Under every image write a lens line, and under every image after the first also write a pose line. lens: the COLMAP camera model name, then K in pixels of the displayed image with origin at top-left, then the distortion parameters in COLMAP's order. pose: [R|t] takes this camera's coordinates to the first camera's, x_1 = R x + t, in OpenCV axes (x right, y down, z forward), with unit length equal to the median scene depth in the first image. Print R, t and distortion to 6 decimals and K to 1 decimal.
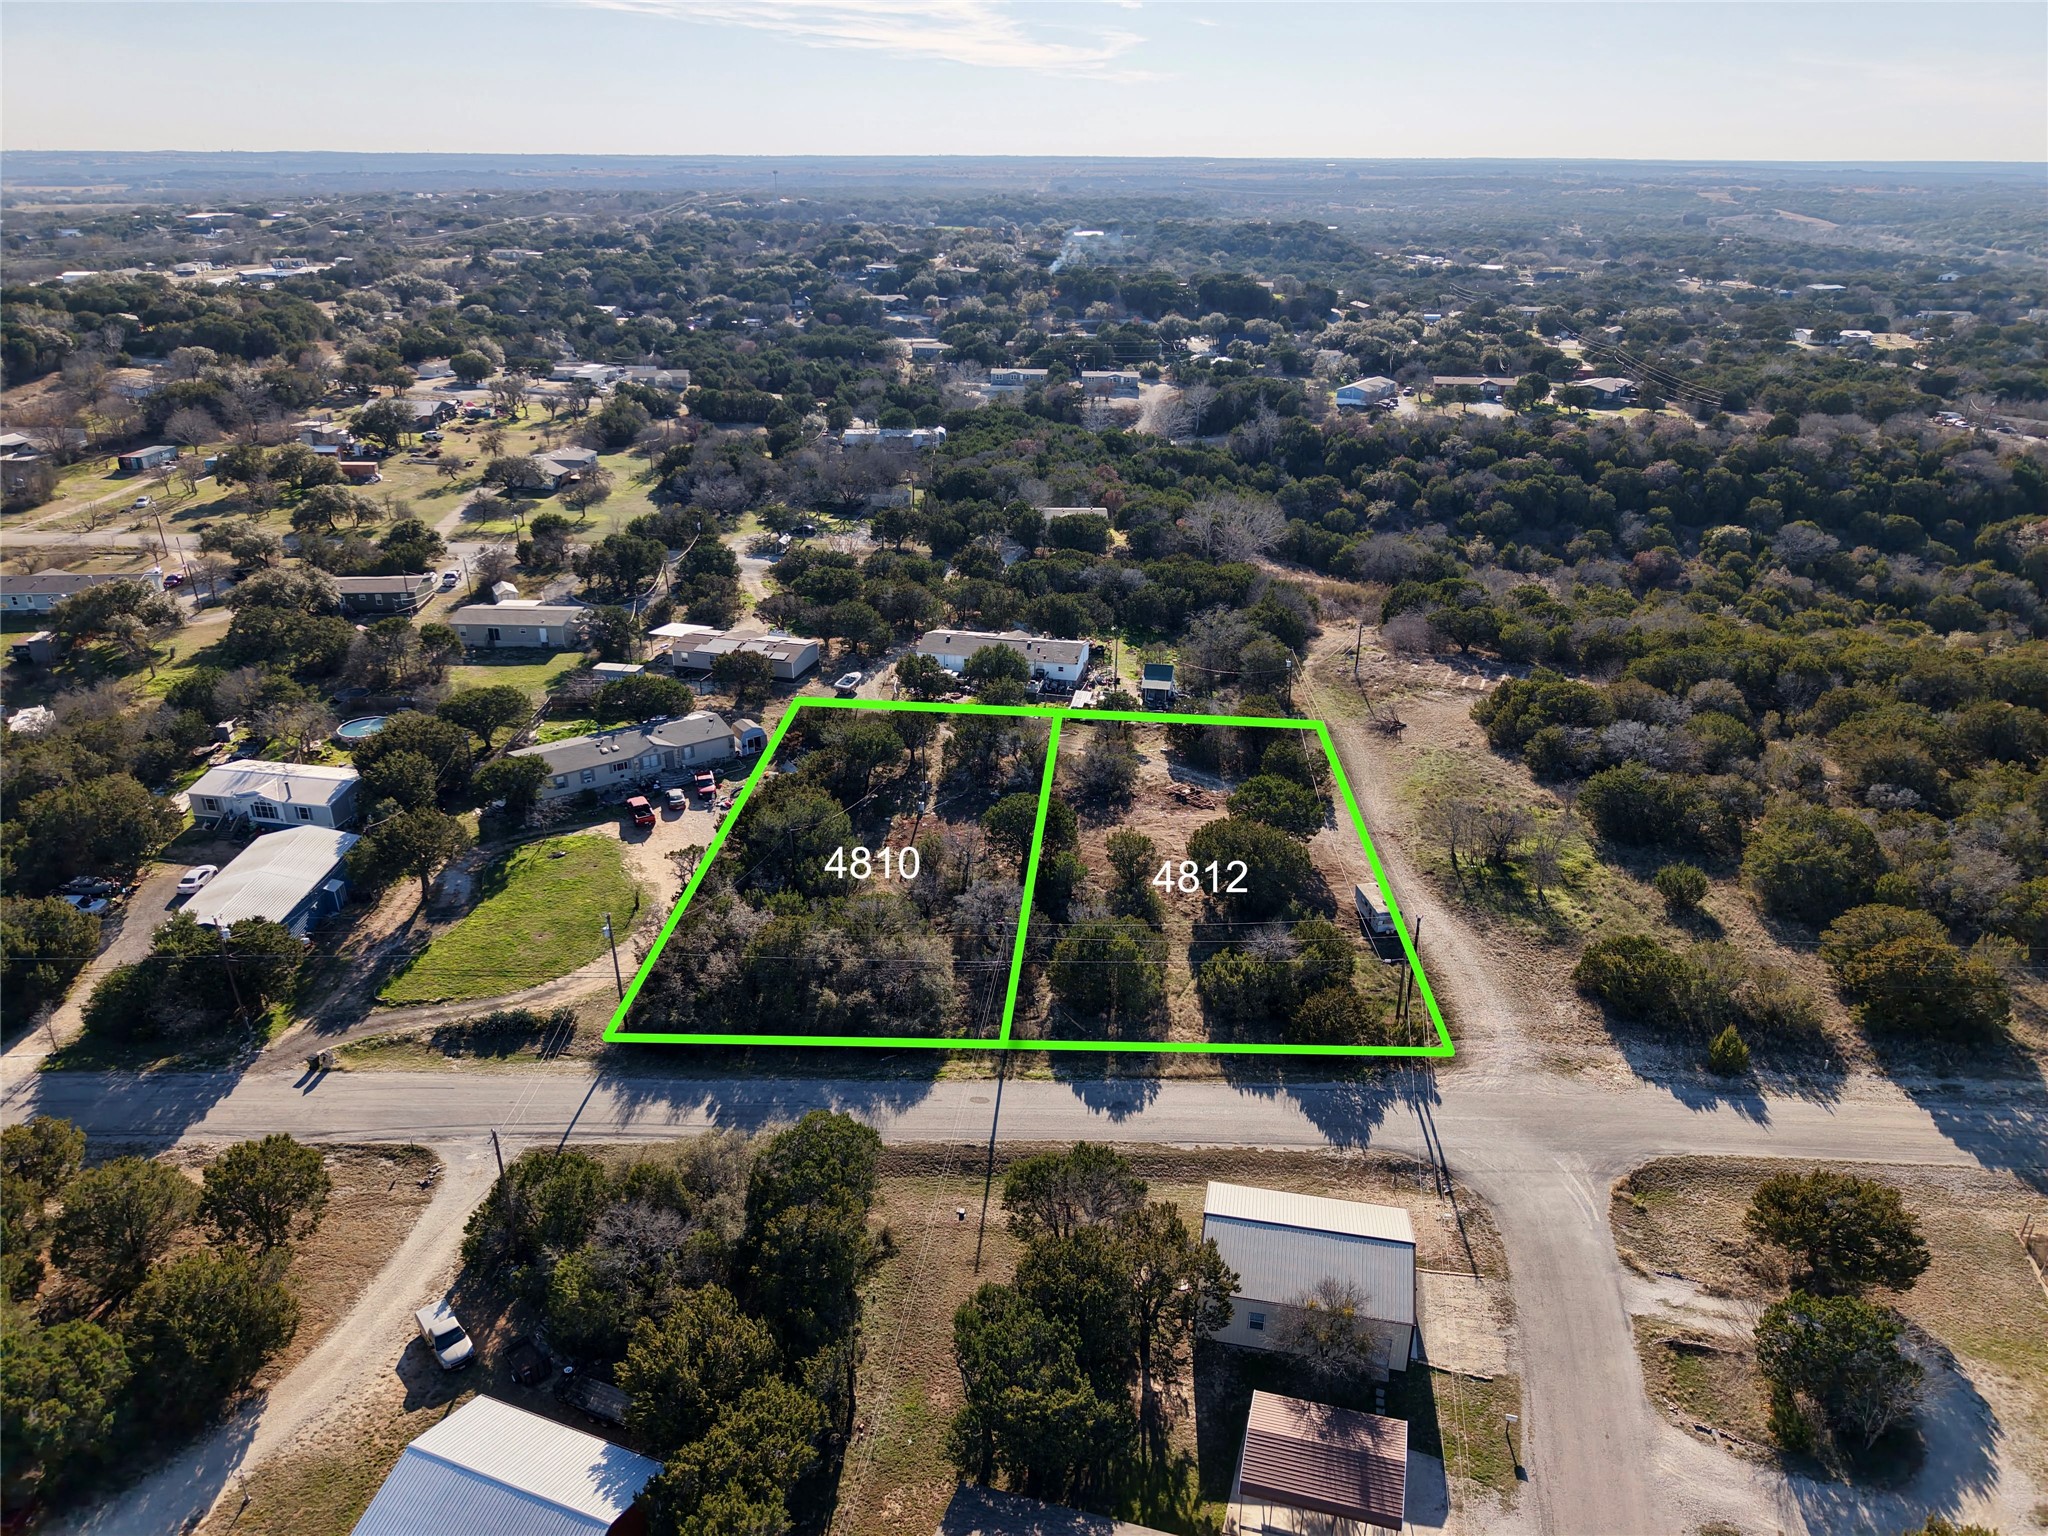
lens RADIAL K [[1437.0, 0, 1024.0], [0, 1437.0, 768.0], [0, 0, 1]] dist [0.034458, -0.002953]
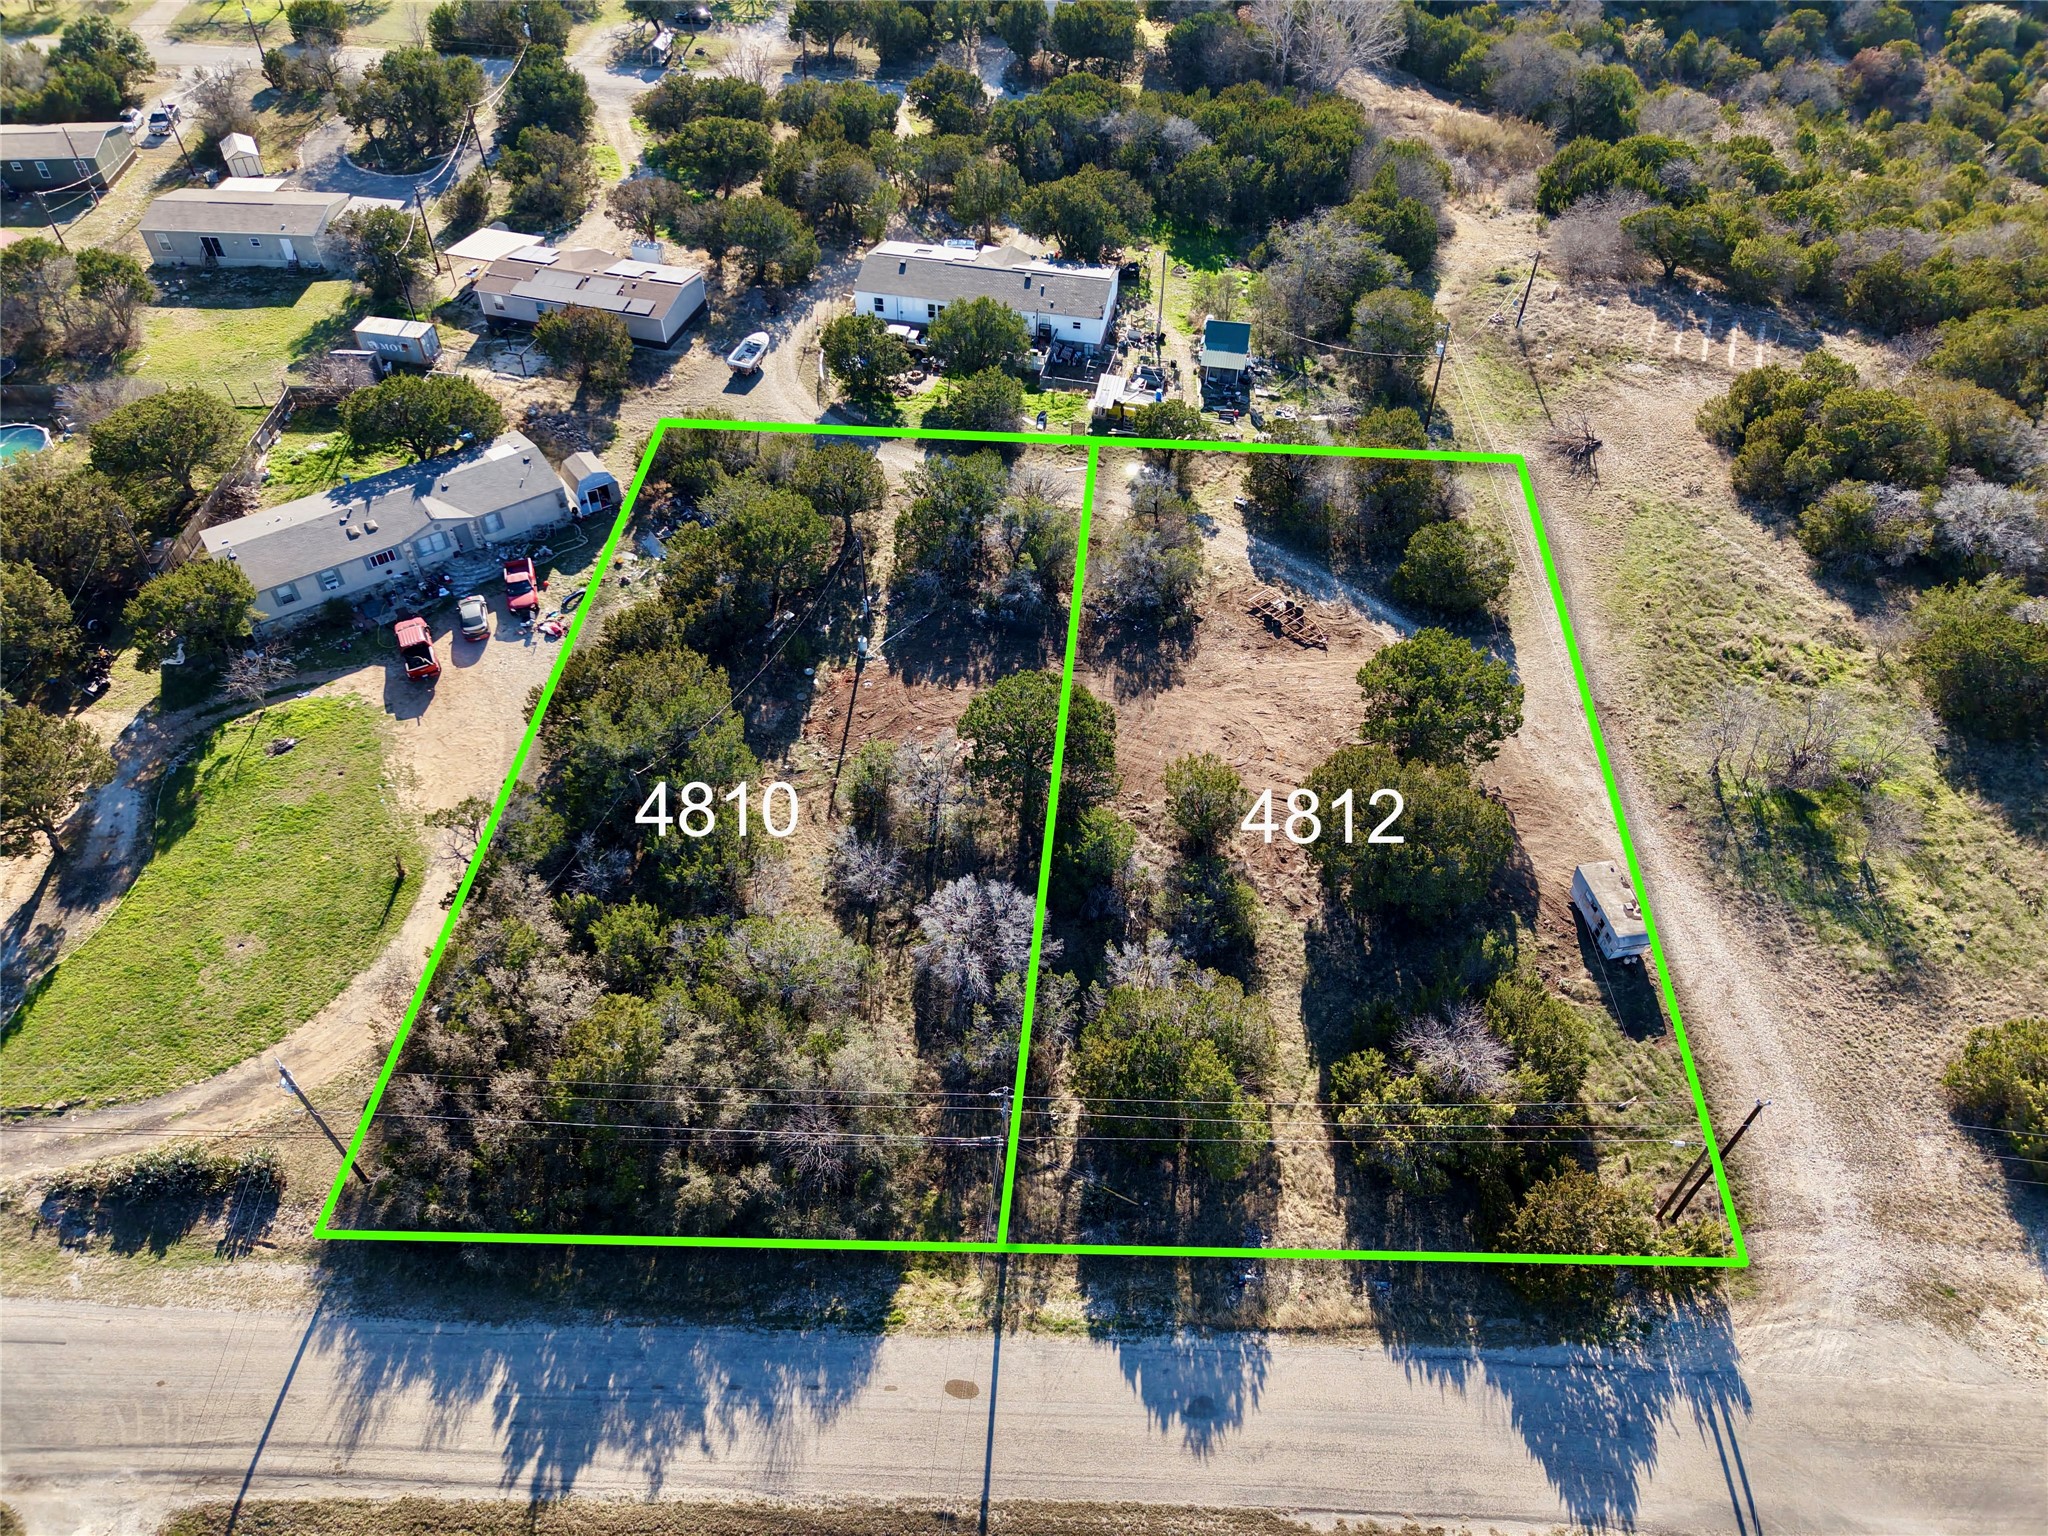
lens RADIAL K [[1404.9, 0, 1024.0], [0, 1404.9, 768.0], [0, 0, 1]] dist [-0.002243, 0.010849]
pose [[0.999878, -0.000962, 0.015593, -0.010164], [-0.005097, 0.923403, 0.383799, -0.158393], [-0.014768, -0.383832, 0.923285, 0.407989]]
